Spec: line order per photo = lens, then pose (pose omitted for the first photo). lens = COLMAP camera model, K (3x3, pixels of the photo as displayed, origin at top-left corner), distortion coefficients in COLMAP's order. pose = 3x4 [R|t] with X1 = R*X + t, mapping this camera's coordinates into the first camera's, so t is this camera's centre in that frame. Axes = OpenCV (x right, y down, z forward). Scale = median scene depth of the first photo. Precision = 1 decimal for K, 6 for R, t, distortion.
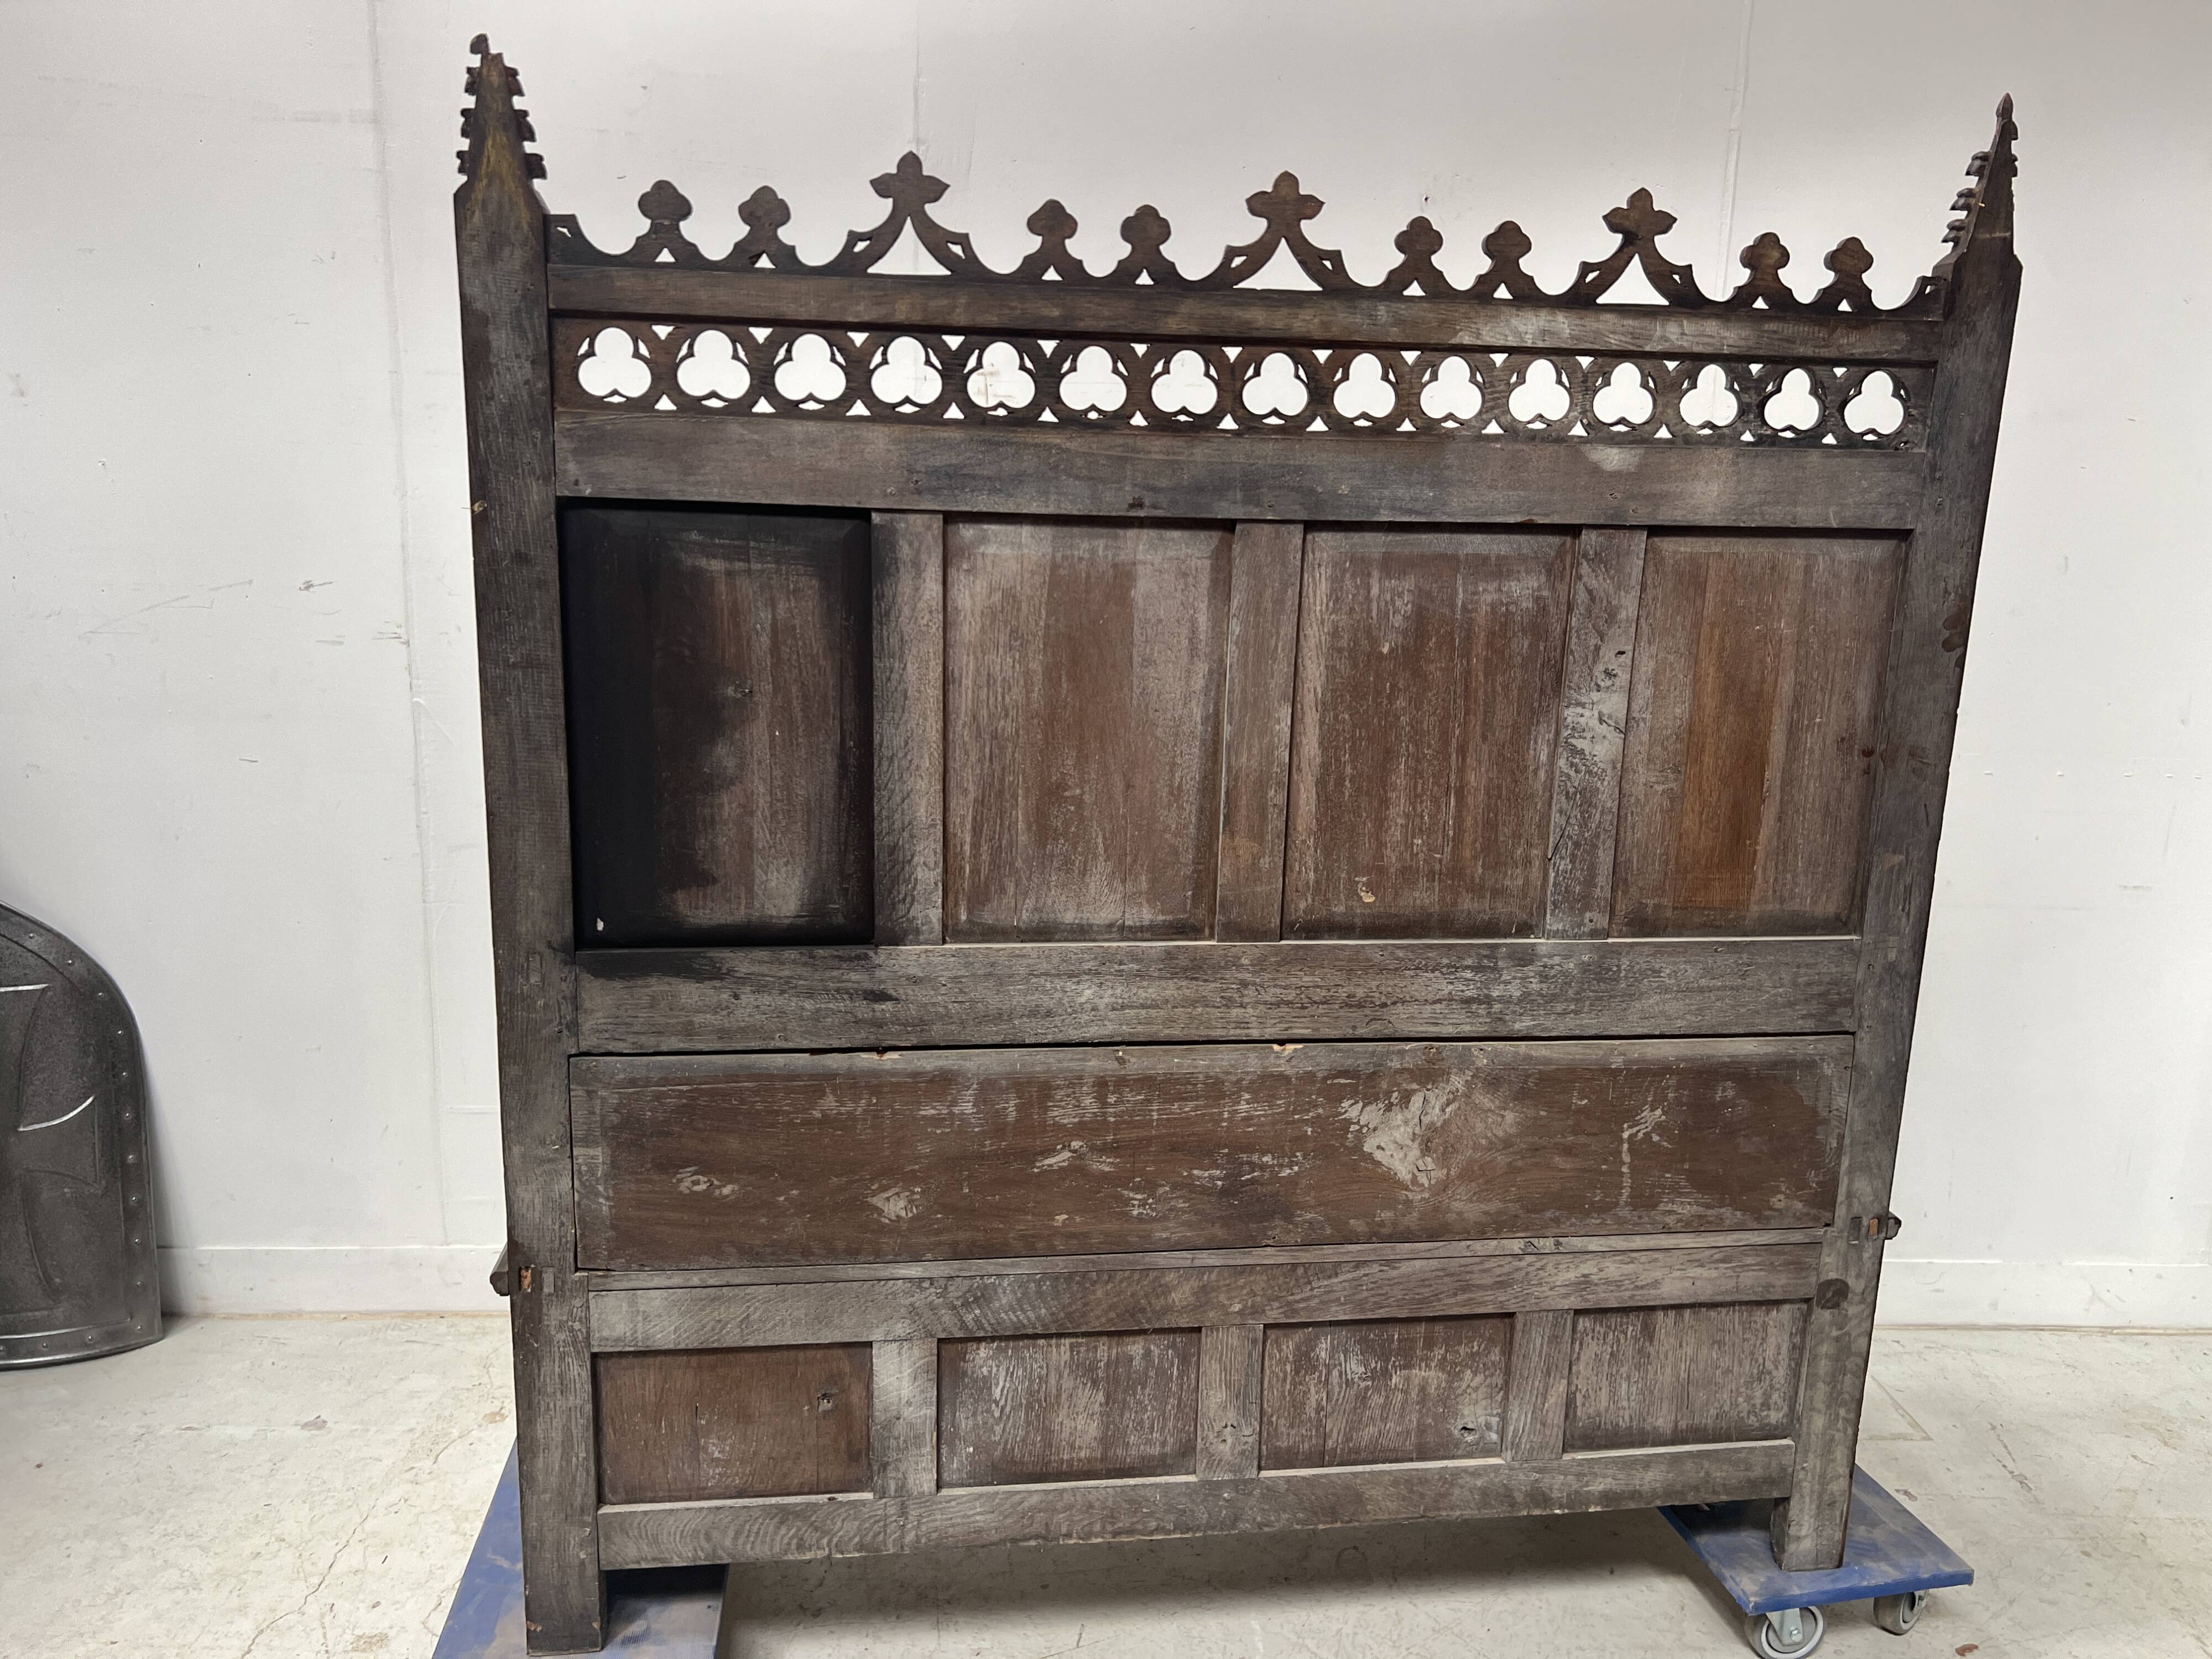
lens RADIAL K [[1672.8, 0, 1114.2], [0, 1672.8, 830.5], [0, 0, 1]] dist [0.053930, -0.064028]
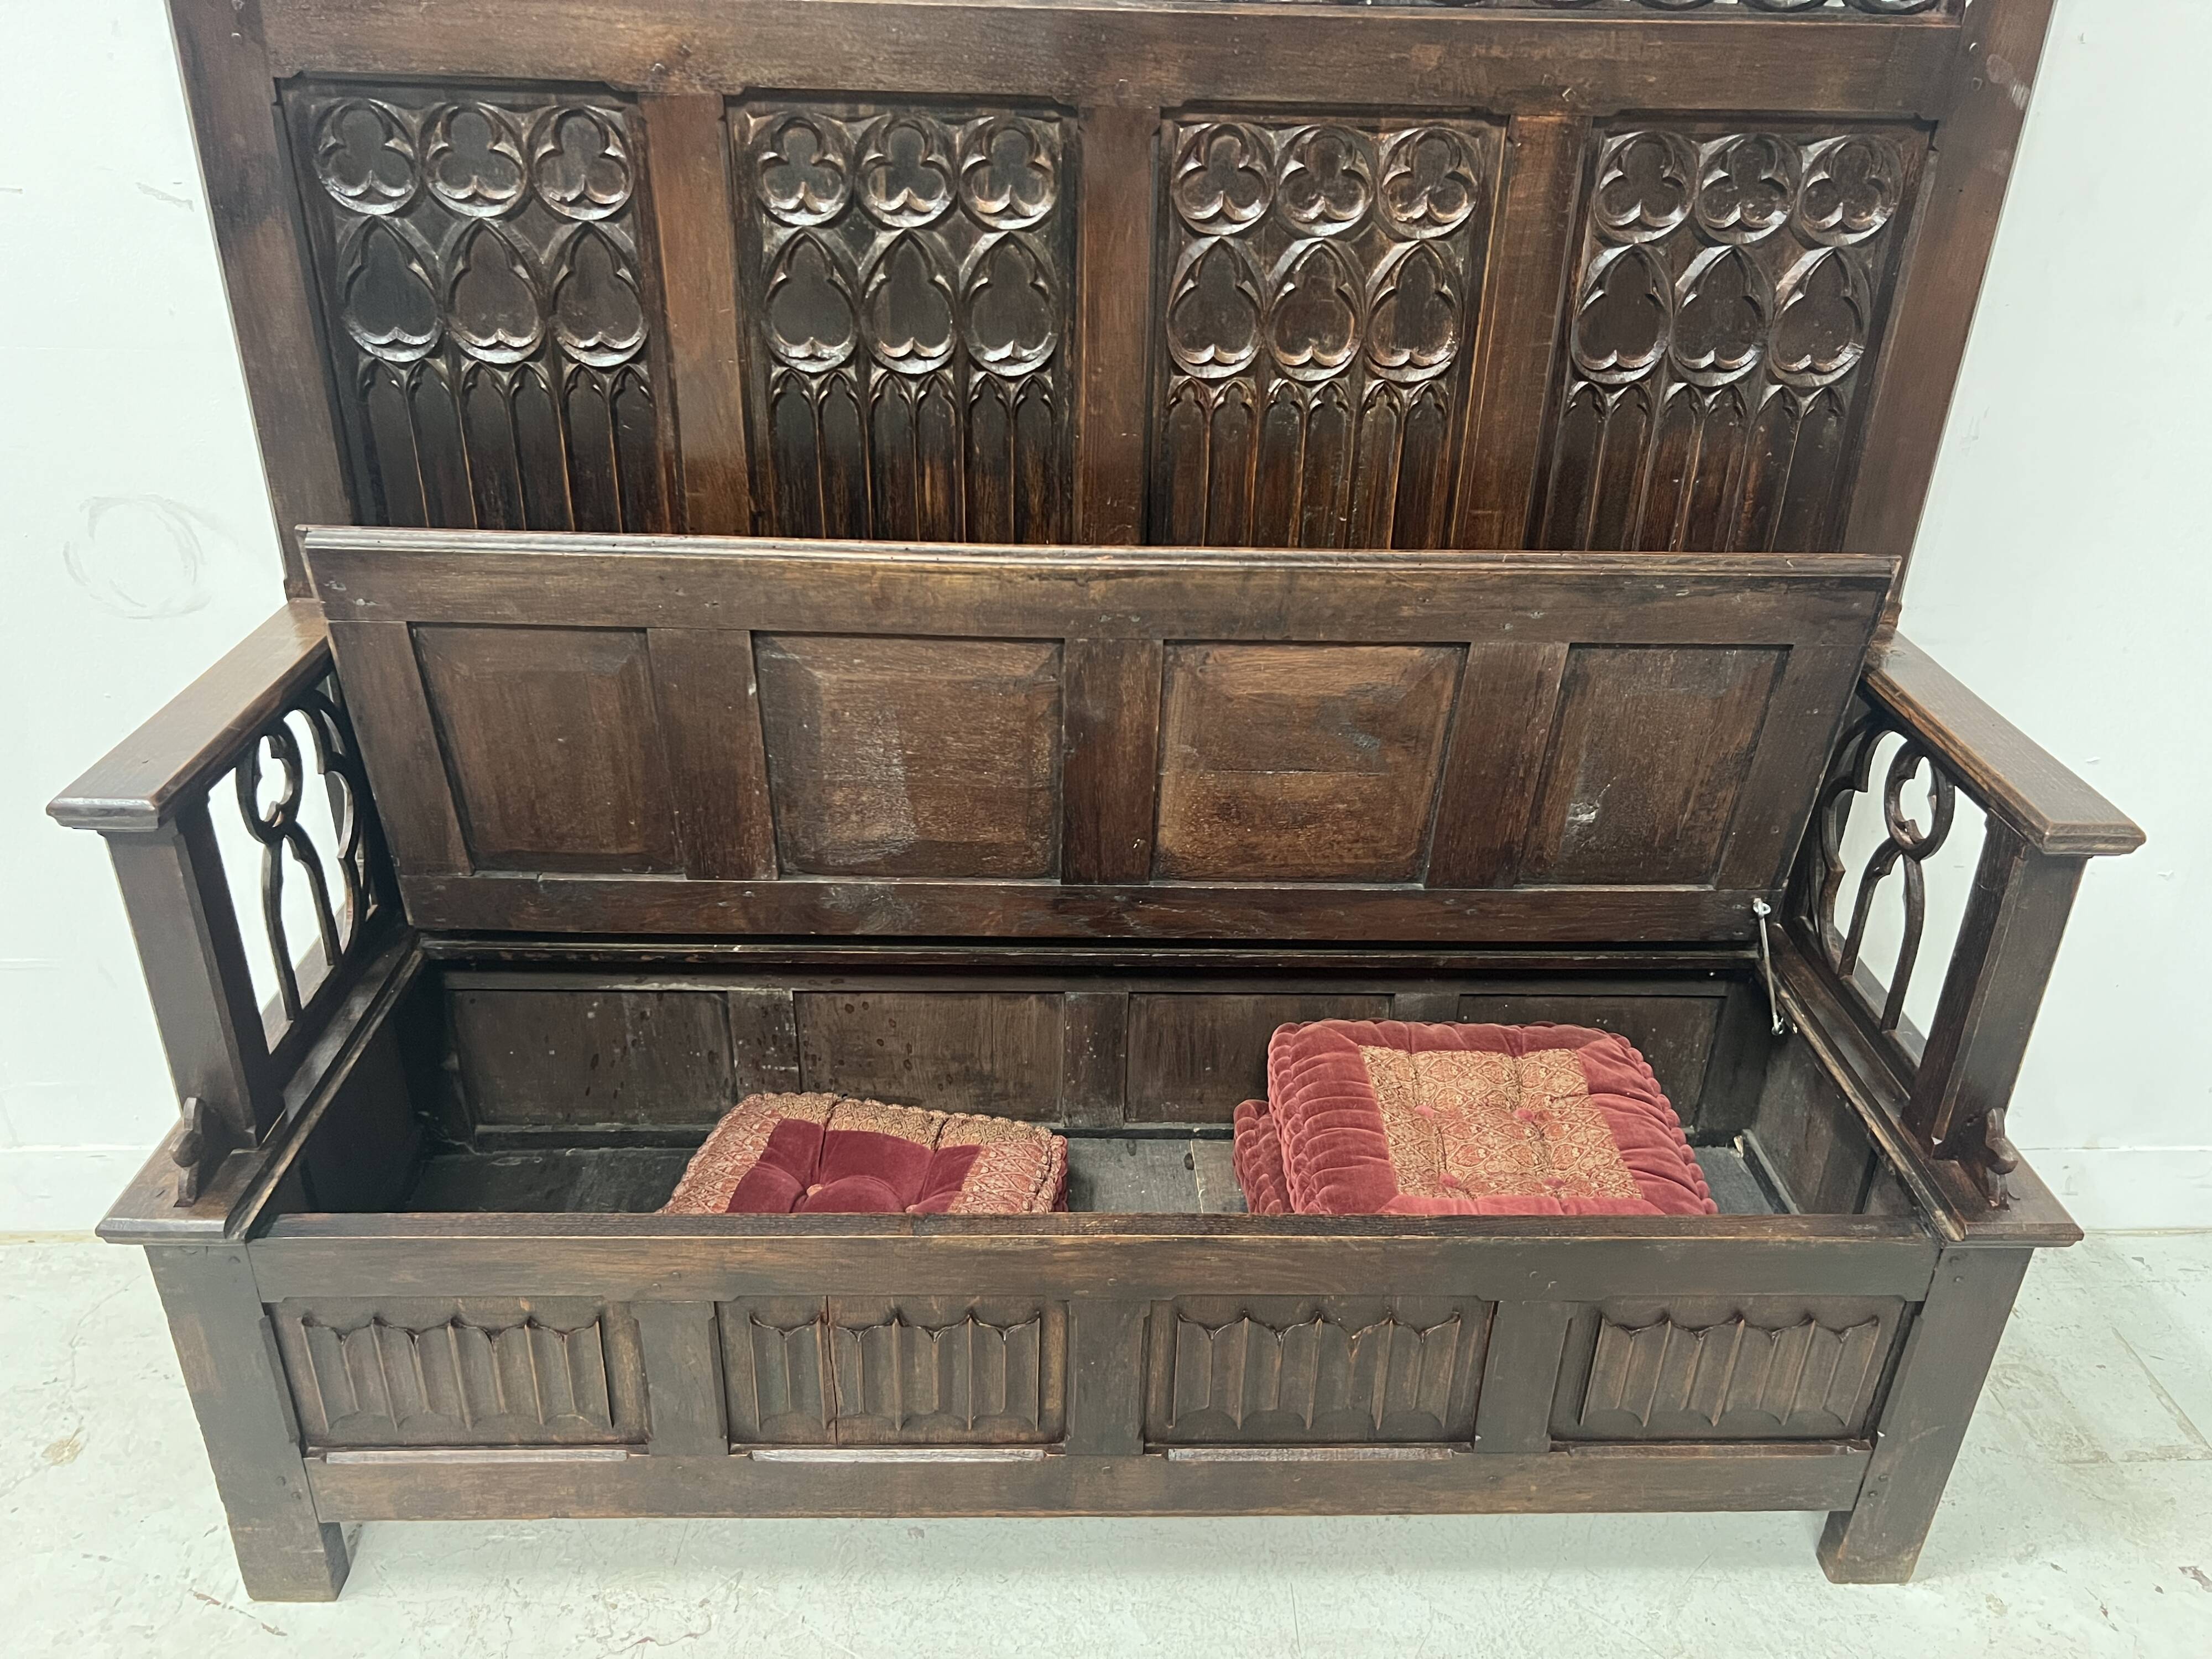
lens RADIAL K [[1672.8, 0, 1108.9], [0, 1672.8, 818.2], [0, 0, 1]] dist [0.053930, -0.064028]
pose [[0.999950, 0.000049, 0.010004, 0.032820], [-0.002696, 0.964292, 0.264826, -0.063222], [-0.009634, -0.264840, 0.964244, 0.414394]]
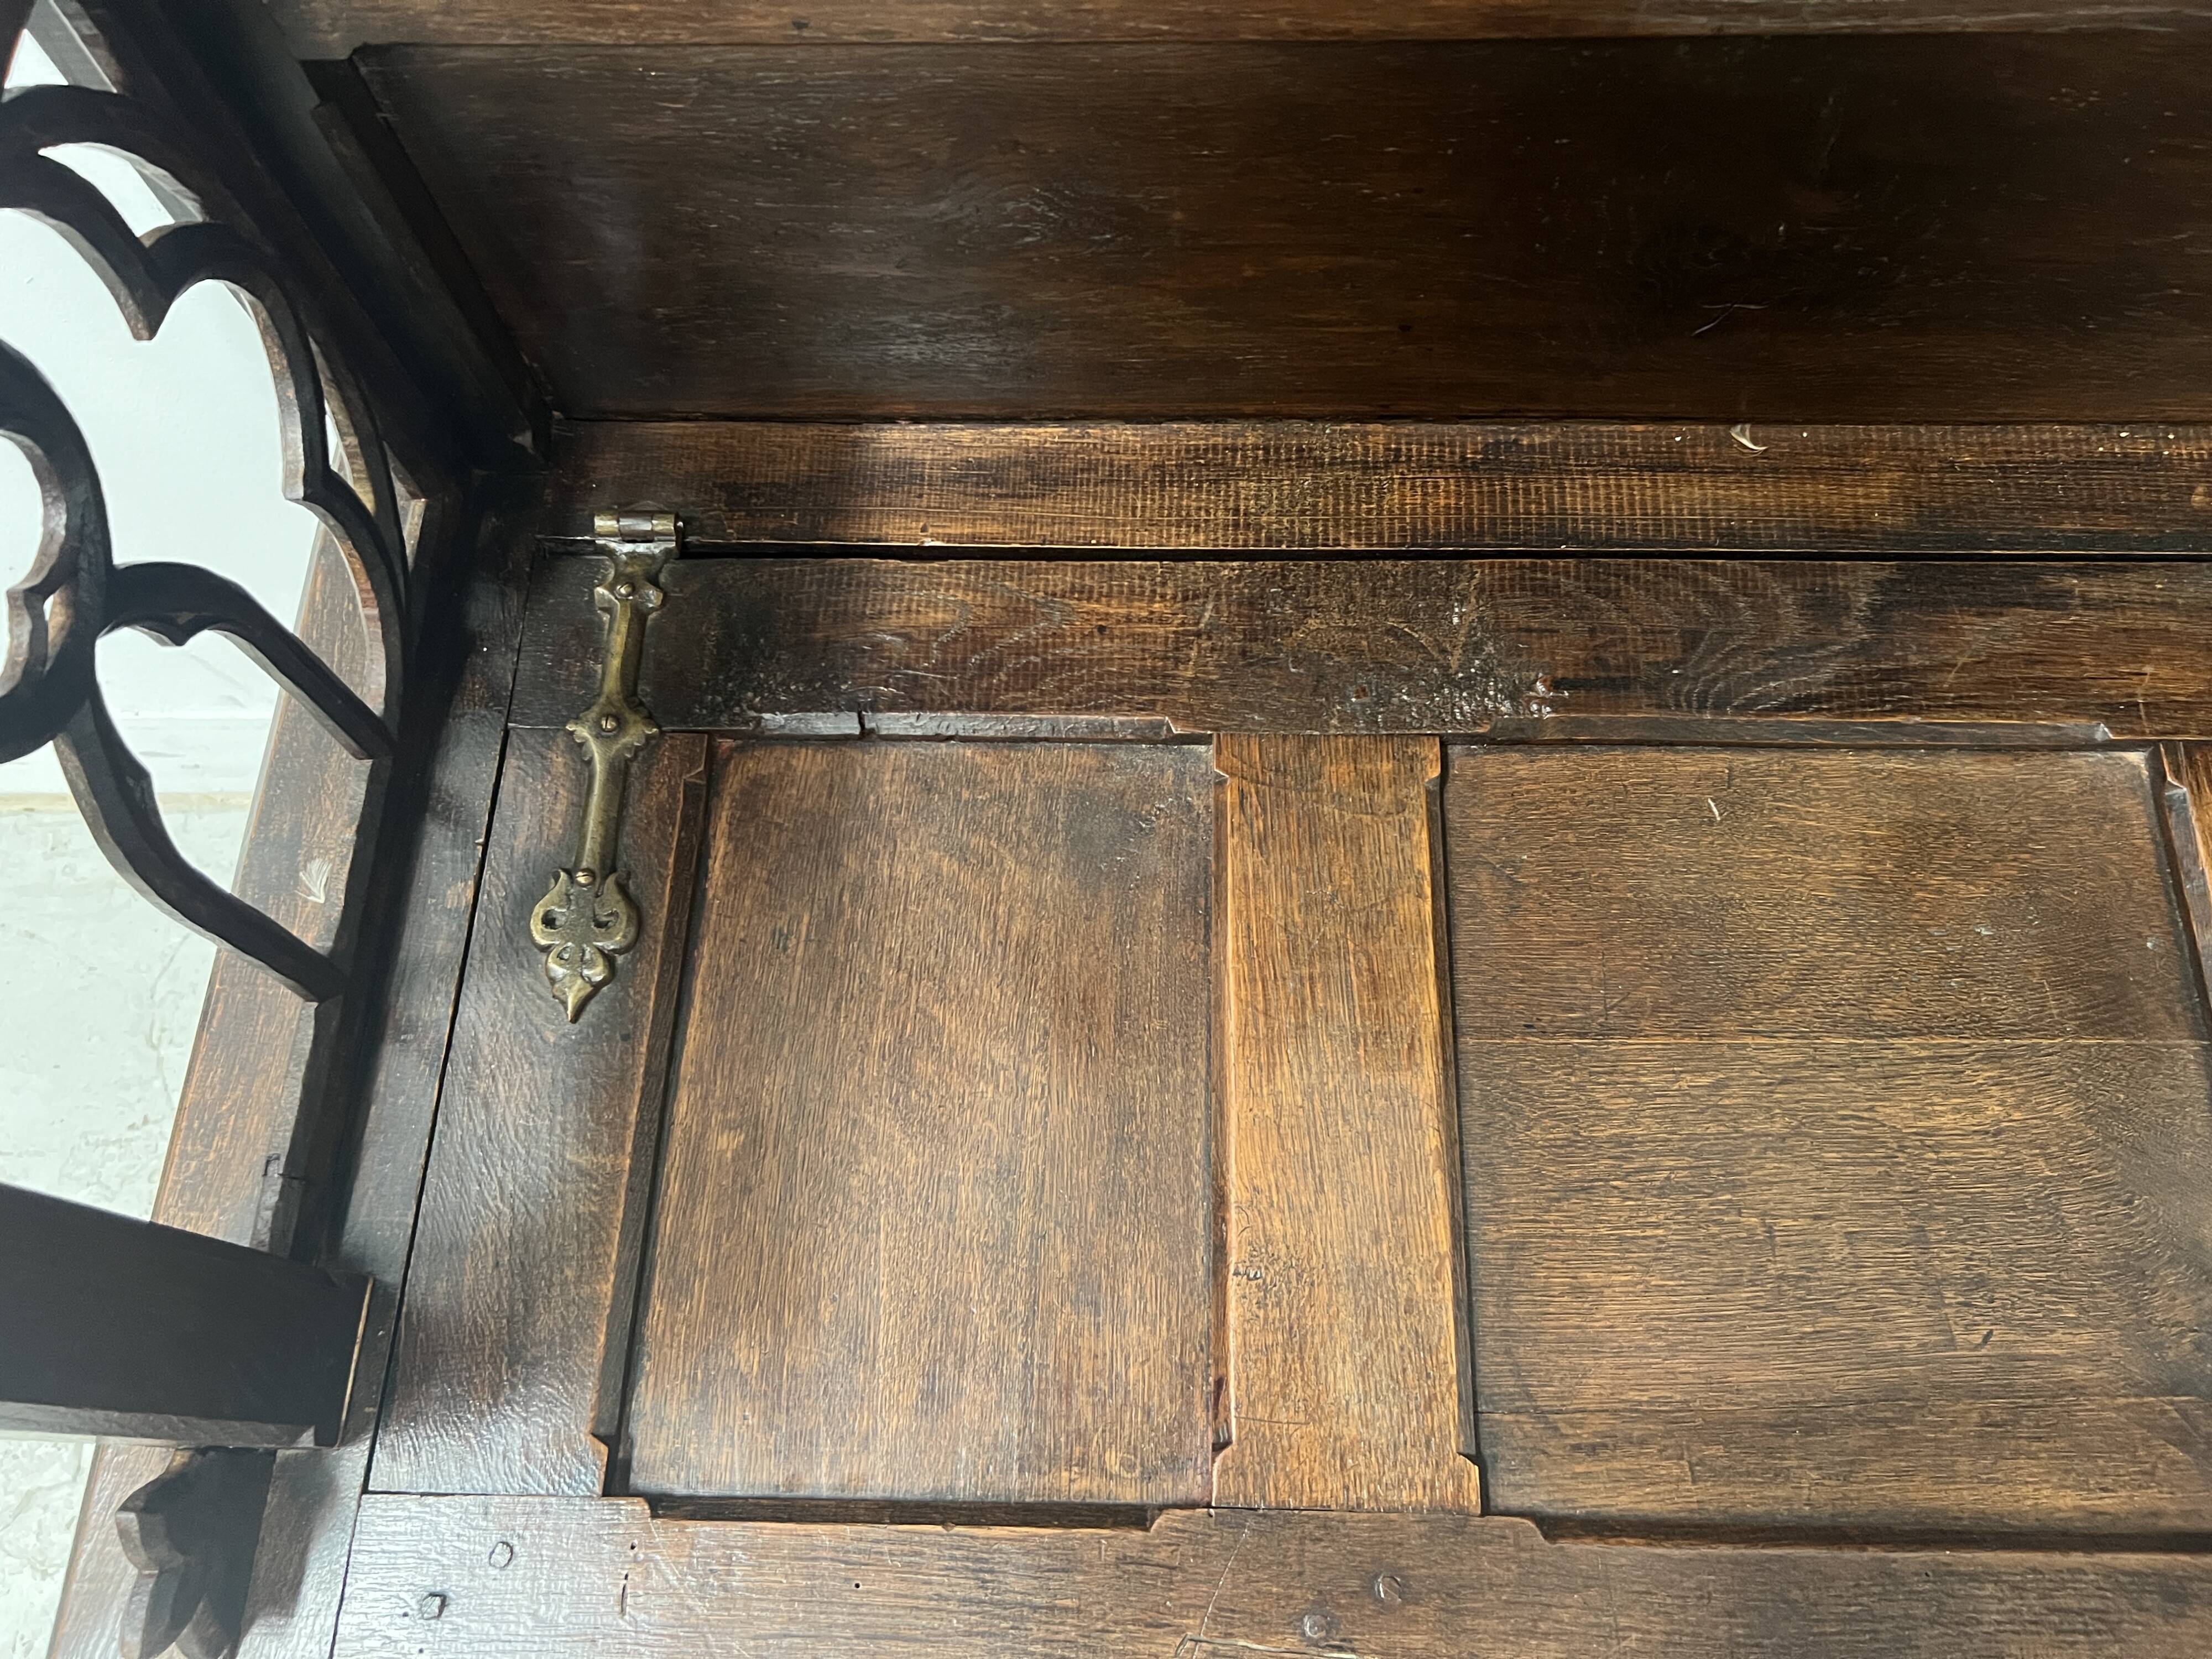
lens RADIAL K [[1672.8, 0, 1107.7], [0, 1672.8, 813.1], [0, 0, 1]] dist [0.053930, -0.064028]
pose [[0.997124, 0.024532, -0.071704, -0.115460], [0.045655, 0.560751, 0.826725, -0.042912], [0.060490, -0.827621, 0.558018, 0.850352]]
